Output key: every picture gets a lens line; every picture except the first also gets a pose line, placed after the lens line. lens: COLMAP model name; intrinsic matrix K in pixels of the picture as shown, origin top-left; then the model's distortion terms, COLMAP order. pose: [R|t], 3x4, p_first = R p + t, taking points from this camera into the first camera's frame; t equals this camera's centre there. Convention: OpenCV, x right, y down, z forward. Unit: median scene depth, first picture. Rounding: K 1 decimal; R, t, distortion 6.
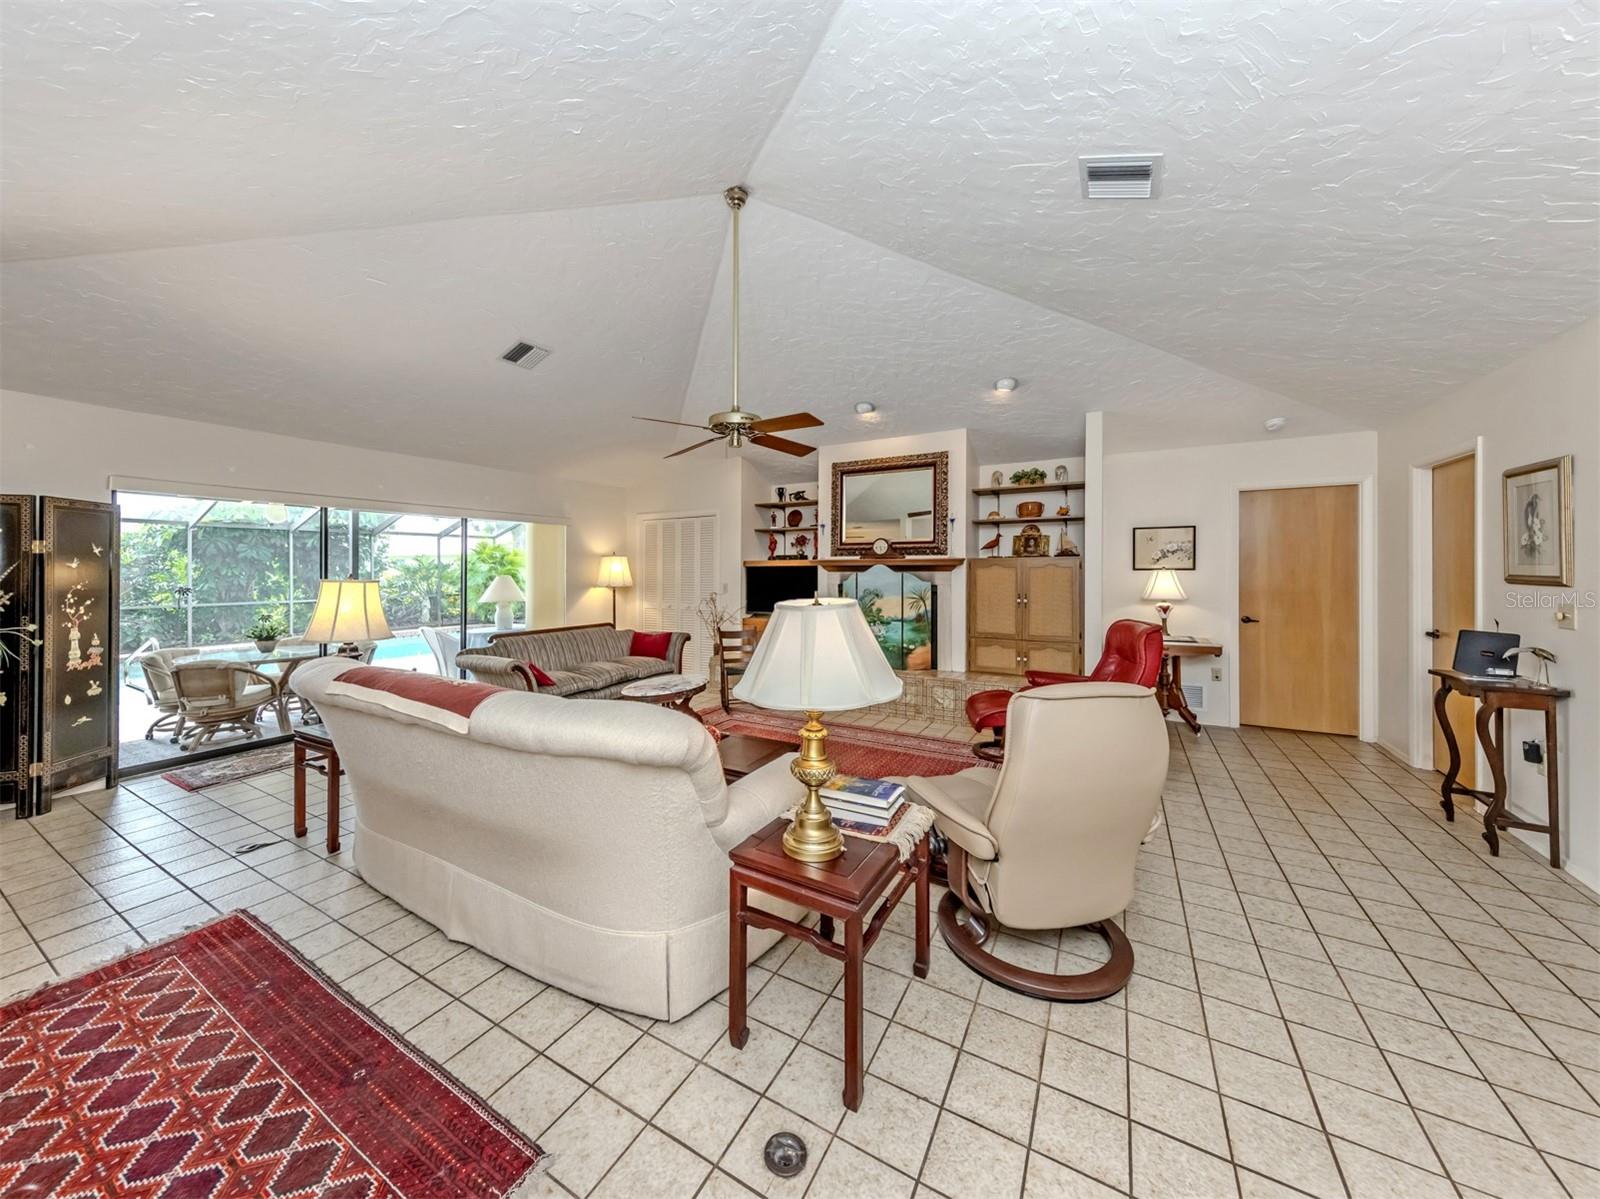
lens RADIAL K [[587.5, 0, 770.9], [0, 587.5, 578.5], [0, 0, 1]] dist [0.002391, -0.000100]
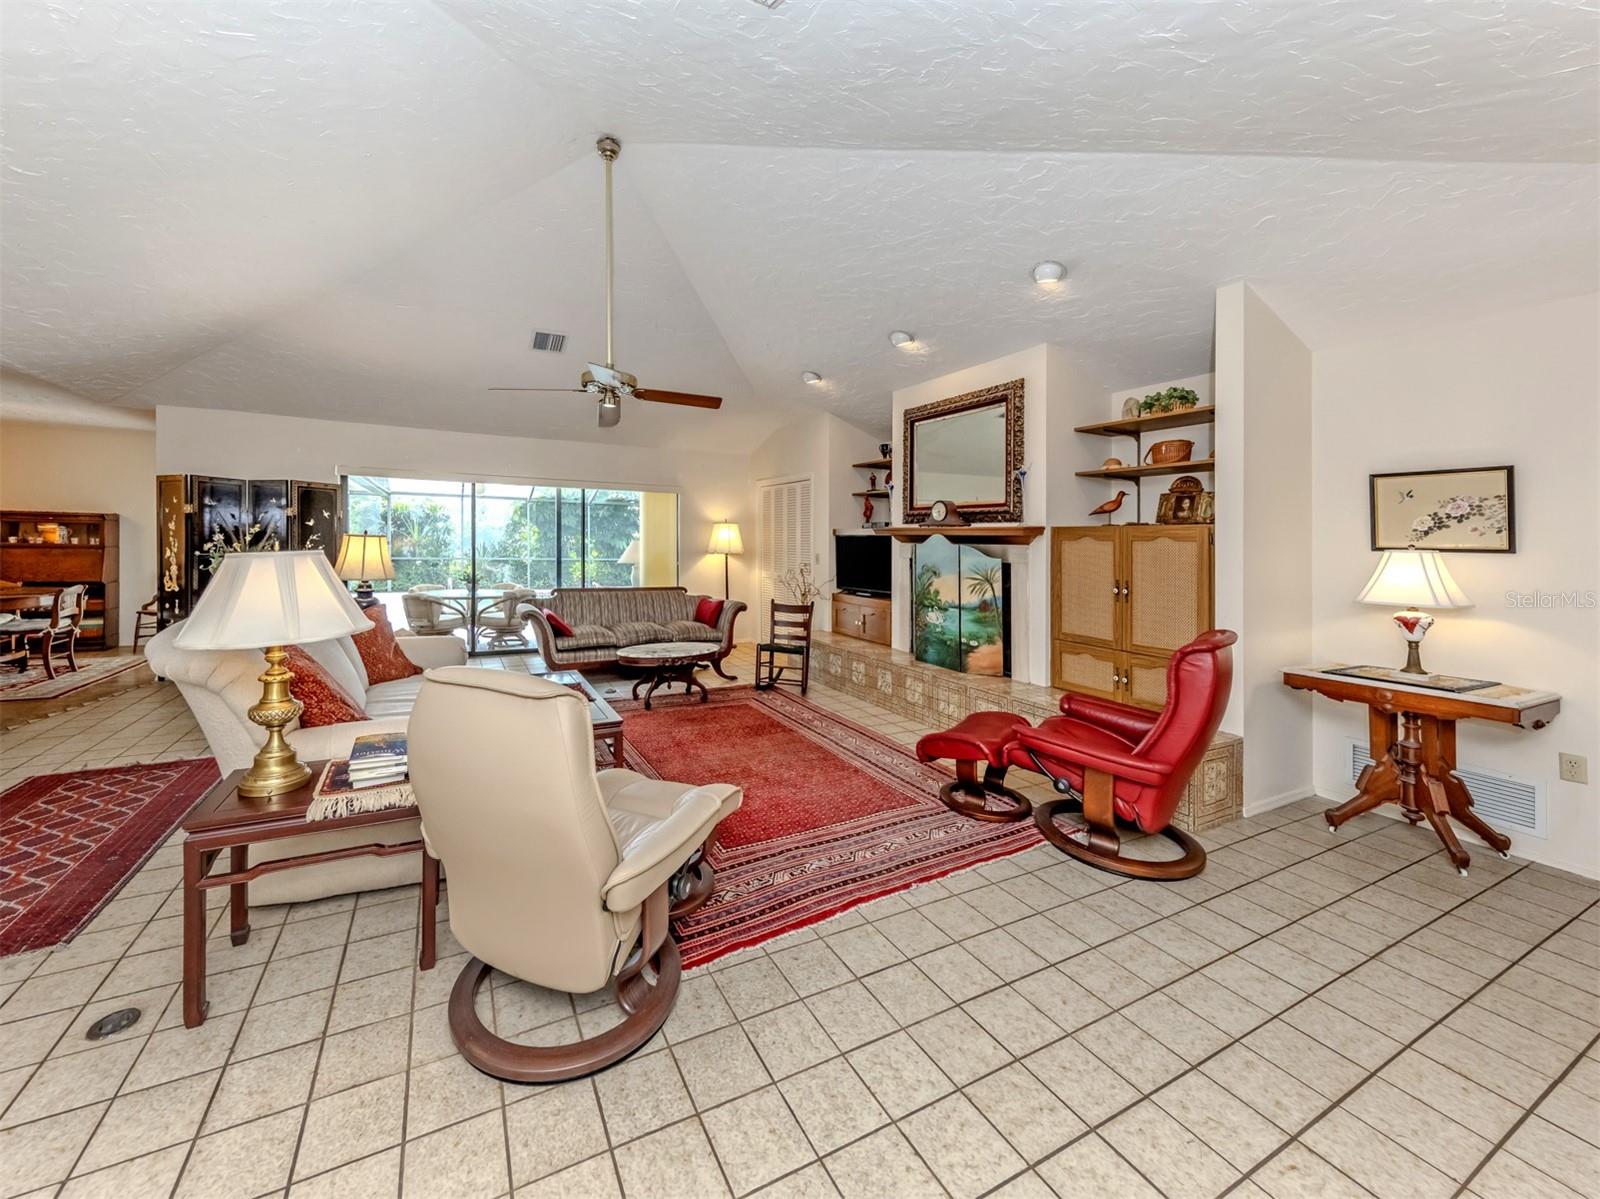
lens RADIAL K [[619.3, 0, 740.5], [0, 619.3, 550.6], [0, 0, 1]] dist [0.000223, 0.000232]
pose [[0.826815, 0.030101, -0.561668, 0.436470], [-0.031333, 0.999481, 0.007439, 0.000576], [0.561601, 0.011448, 0.827329, 0.171014]]
